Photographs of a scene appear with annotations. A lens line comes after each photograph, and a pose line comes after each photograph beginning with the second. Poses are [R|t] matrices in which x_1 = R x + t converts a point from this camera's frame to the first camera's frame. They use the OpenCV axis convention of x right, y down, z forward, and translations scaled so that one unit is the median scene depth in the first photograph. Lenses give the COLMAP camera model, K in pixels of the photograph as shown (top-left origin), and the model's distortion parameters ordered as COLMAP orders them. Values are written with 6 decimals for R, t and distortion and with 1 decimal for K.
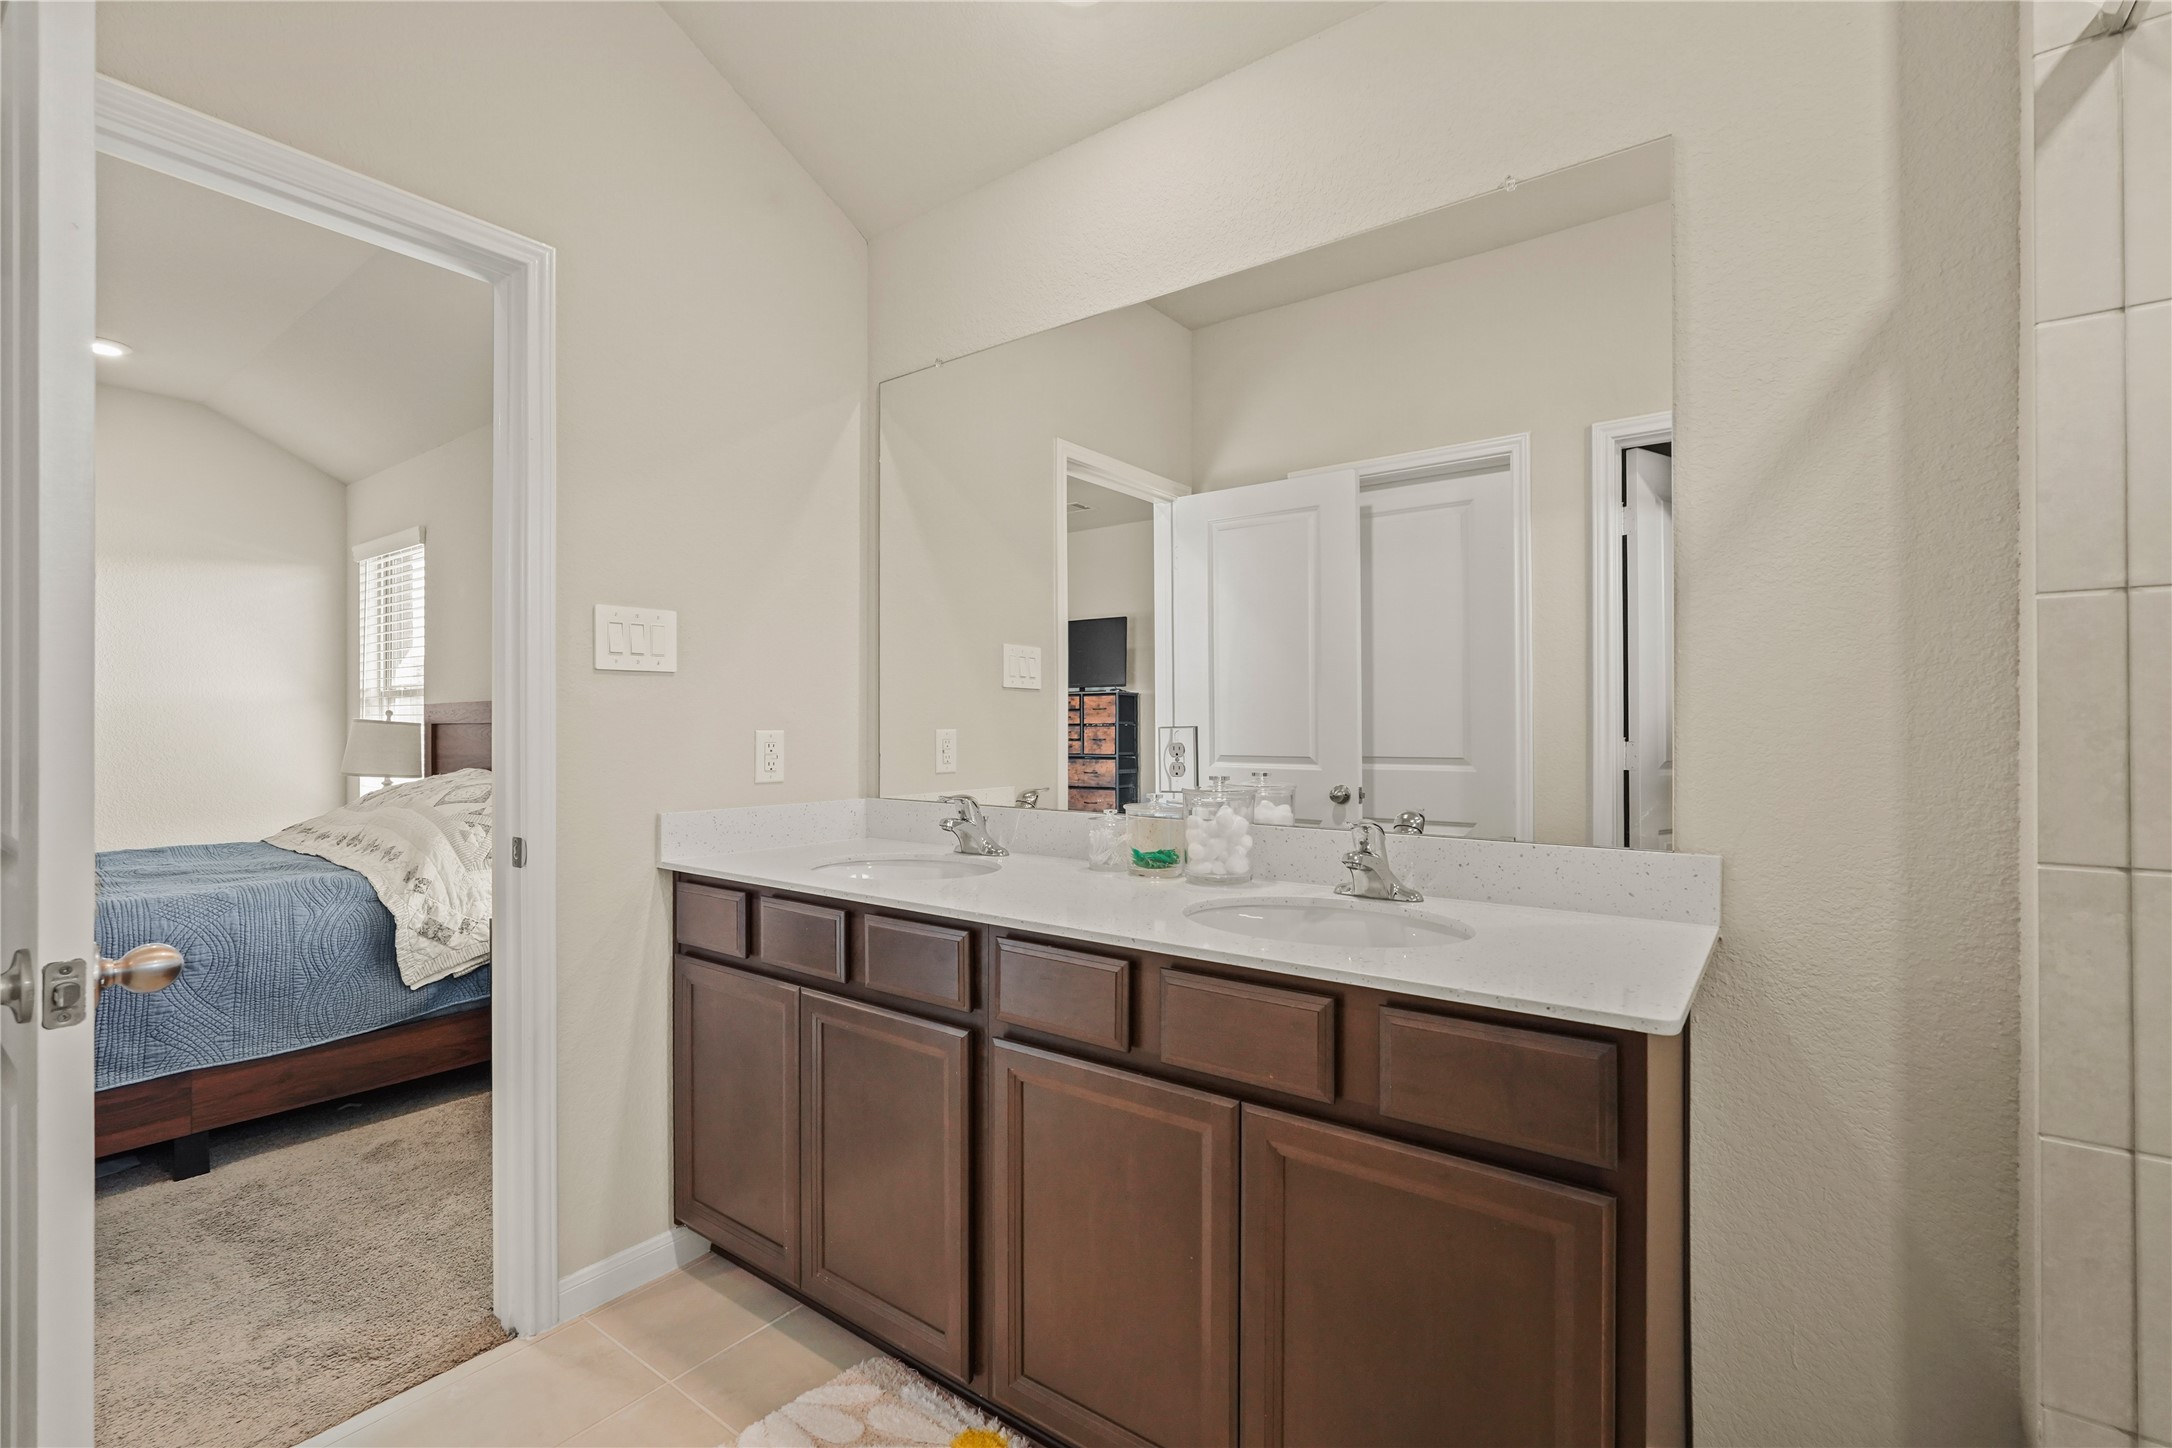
lens RADIAL K [[955.8, 0, 1096.1], [0, 955.8, 727.2], [0, 0, 1]] dist [-0.016033, 0.005444]
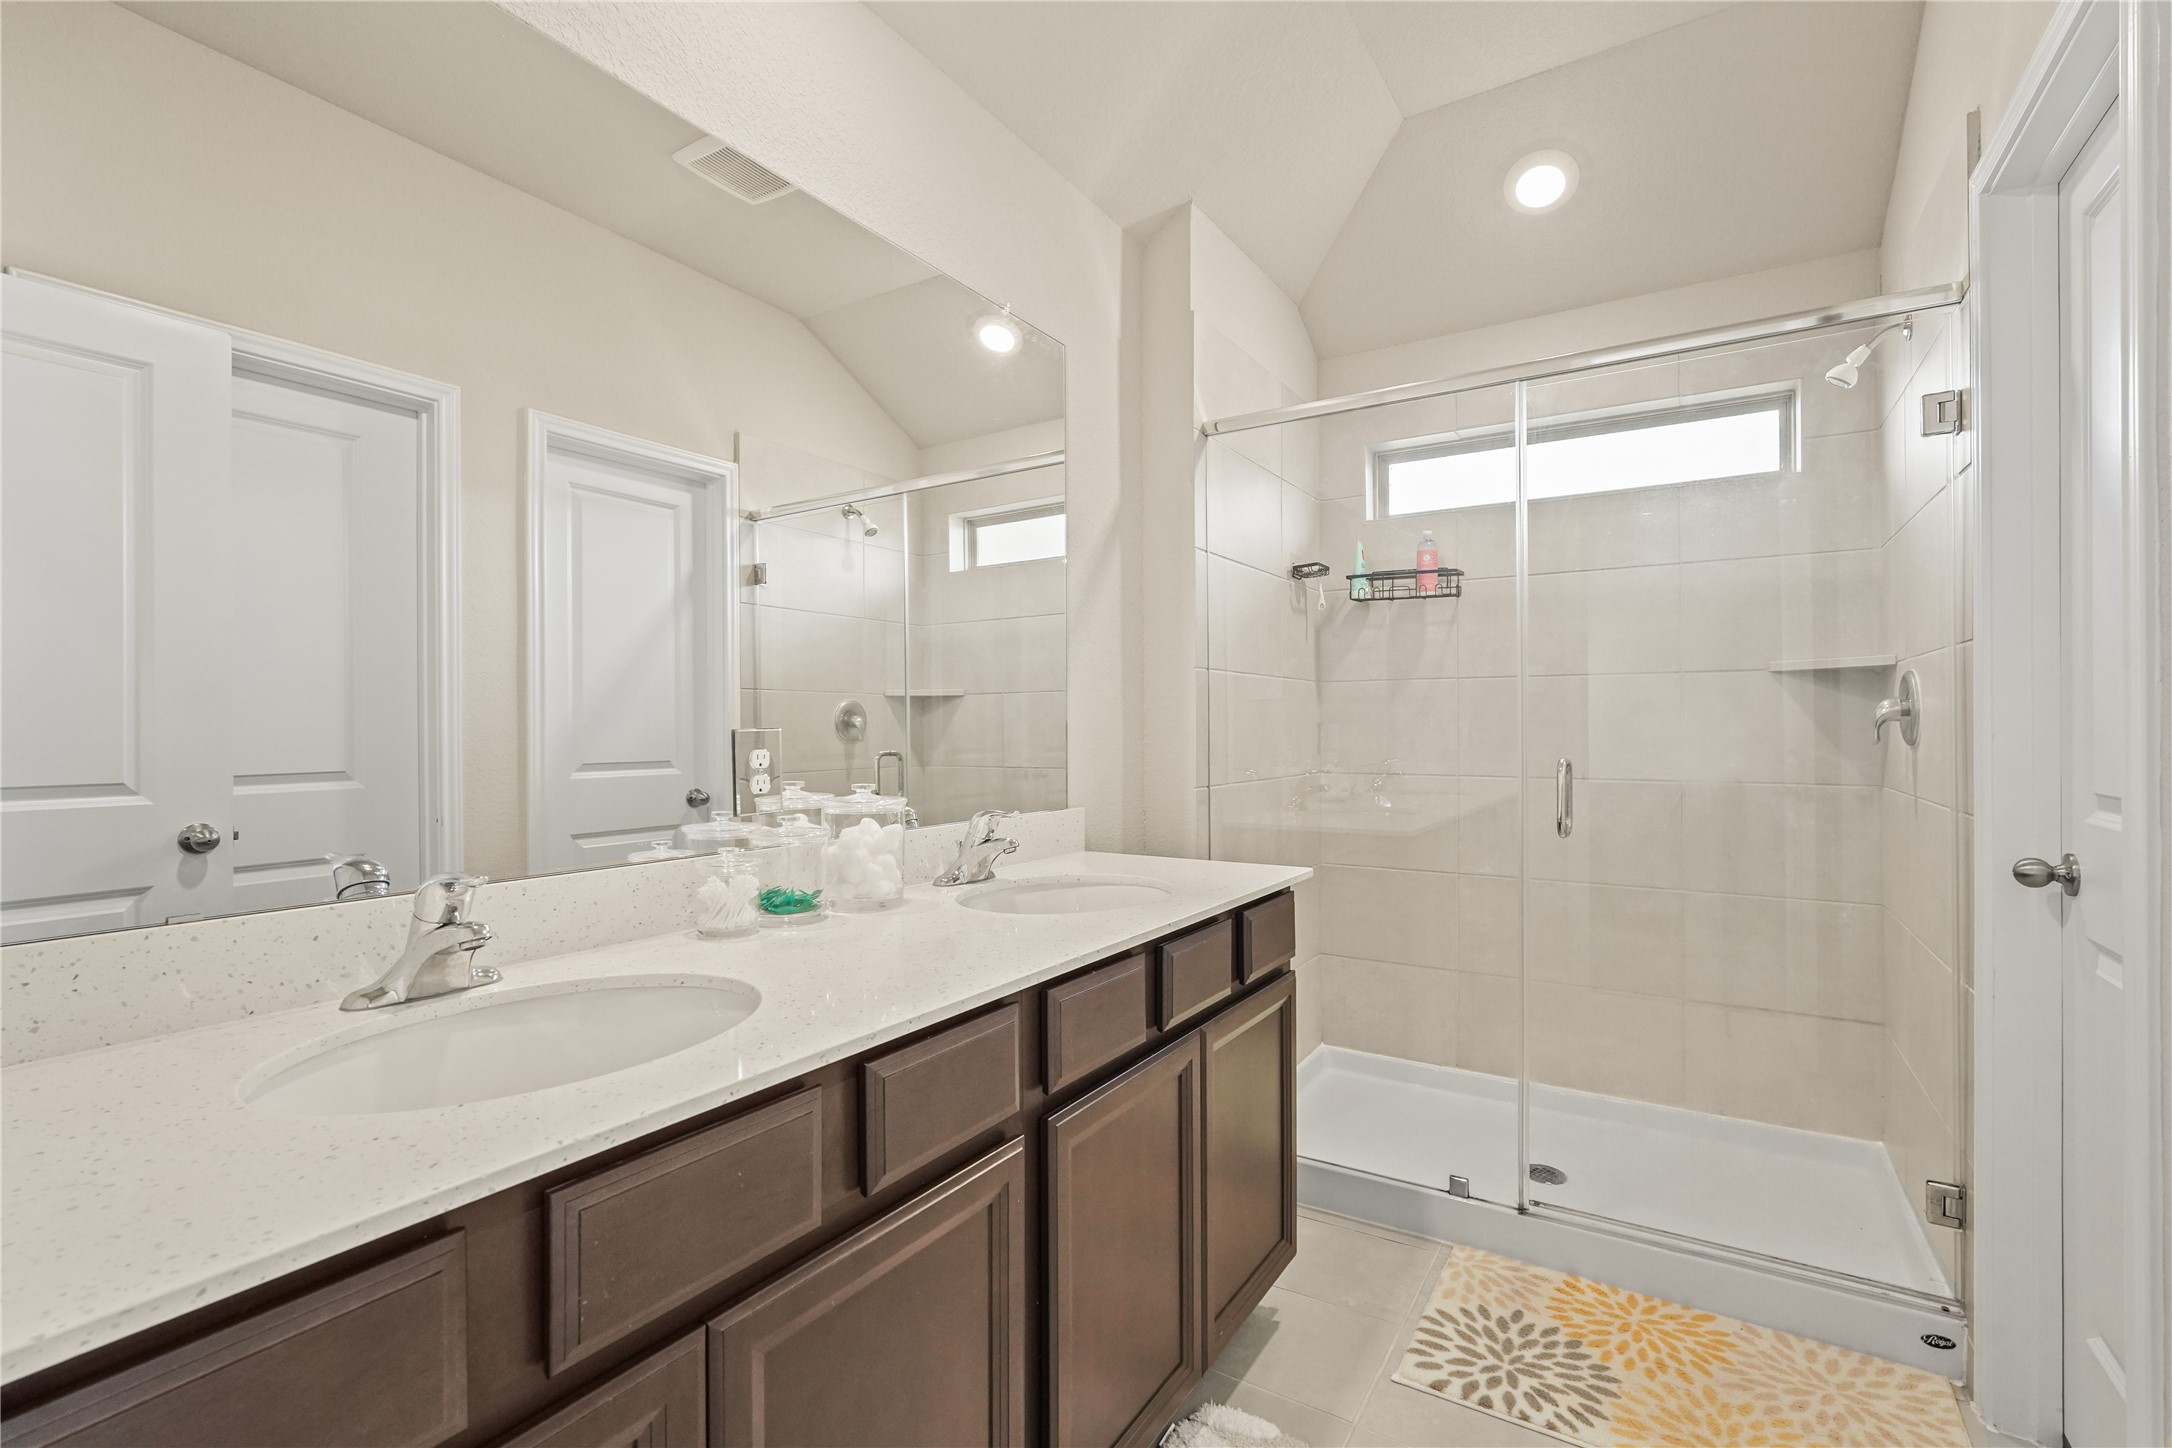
lens RADIAL K [[955.8, 0, 1091.2], [0, 955.8, 725.2], [0, 0, 1]] dist [-0.016033, 0.005444]
pose [[-0.061800, -0.001101, 0.998088, -1.023821], [0.004153, 0.999990, 0.001360, -0.007686], [-0.998080, 0.004230, -0.061795, 1.140890]]
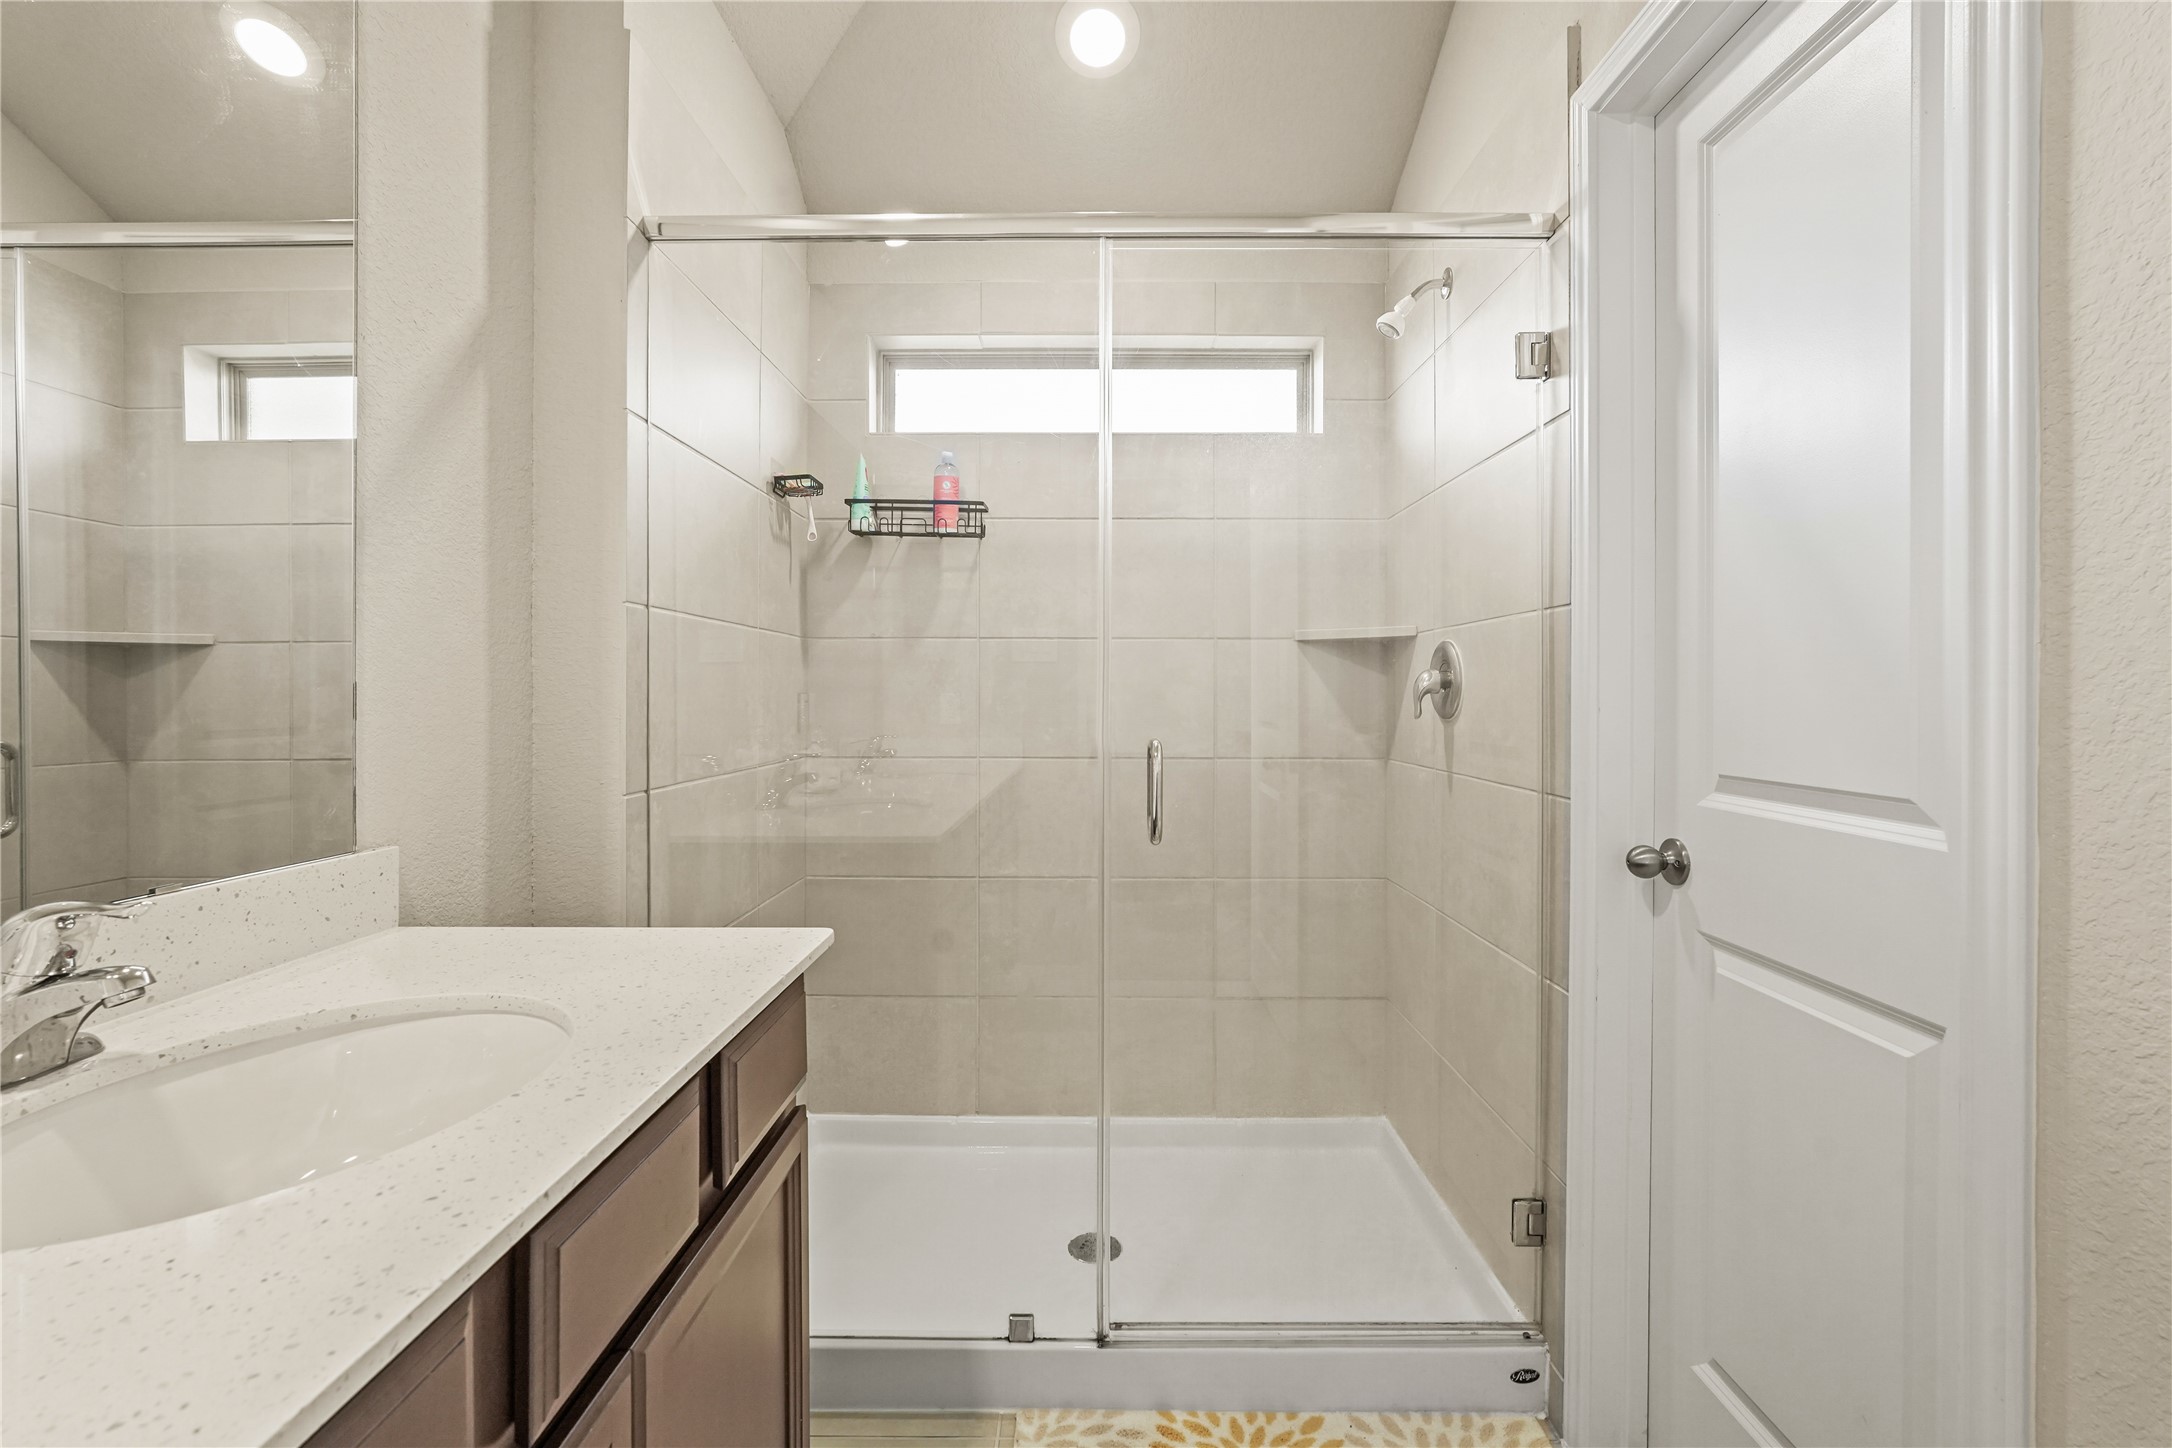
lens RADIAL K [[955.8, 0, 1085.1], [0, 955.8, 693.4], [0, 0, 1]] dist [-0.016033, 0.005444]
pose [[-0.579457, -0.001344, 0.815001, -0.445636], [-0.001880, 0.999998, 0.000312, -0.006821], [-0.815000, -0.001351, -0.579459, 1.038260]]
